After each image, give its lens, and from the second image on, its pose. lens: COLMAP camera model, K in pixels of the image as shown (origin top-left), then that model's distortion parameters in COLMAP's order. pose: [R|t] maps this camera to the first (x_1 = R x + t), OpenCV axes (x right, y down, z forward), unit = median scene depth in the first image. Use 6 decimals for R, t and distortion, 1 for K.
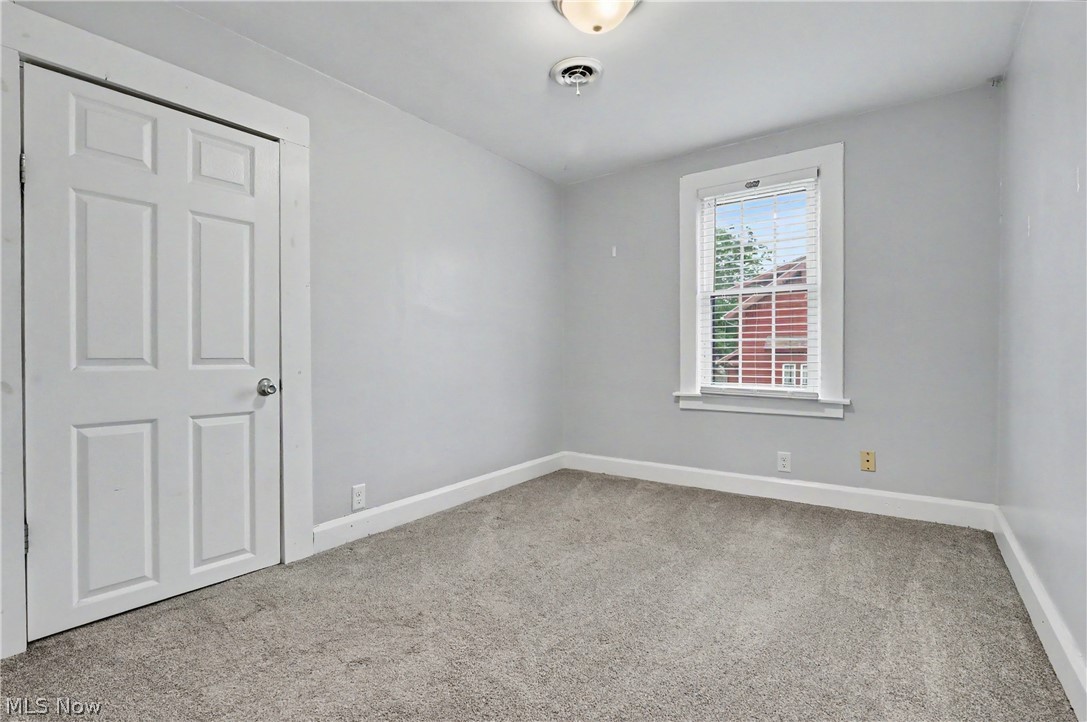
lens RADIAL K [[496.9, 0, 544.9], [0, 496.9, 356.8], [0, 0, 1]] dist [-0.000719, 0.000021]
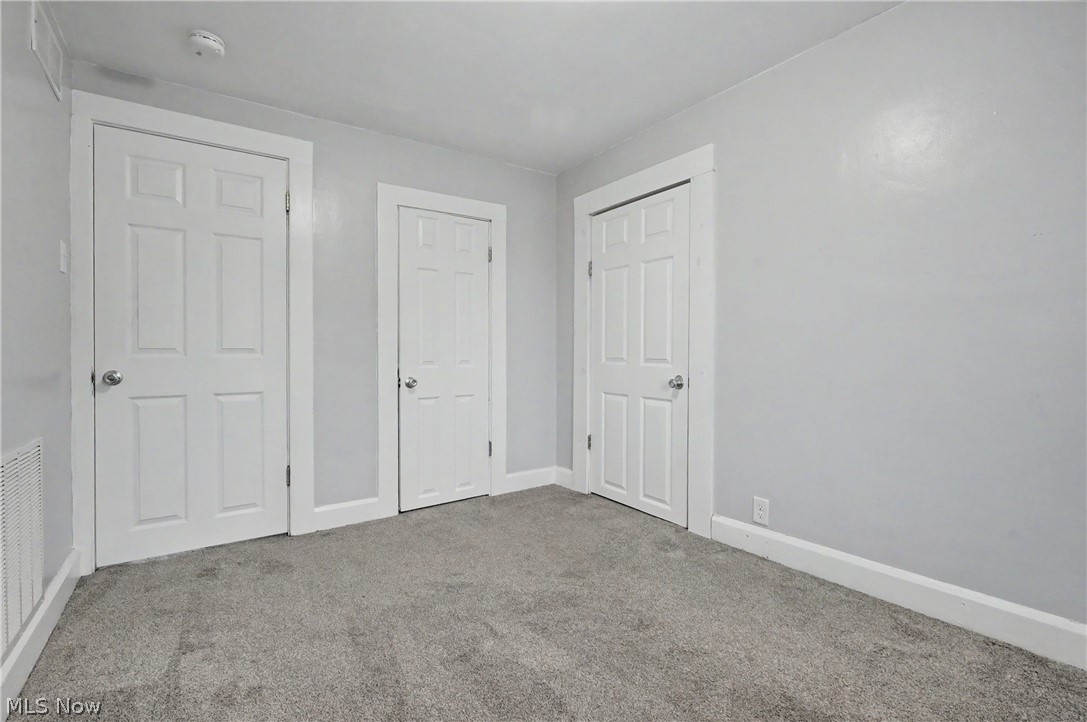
lens RADIAL K [[496.9, 0, 544.9], [0, 496.9, 361.4], [0, 0, 1]] dist [-0.000719, 0.000021]
pose [[-0.322753, 0.002991, -0.946479, 0.760981], [-0.012744, 0.999891, 0.007506, 0.003186], [0.946398, 0.014484, -0.322679, 1.107885]]
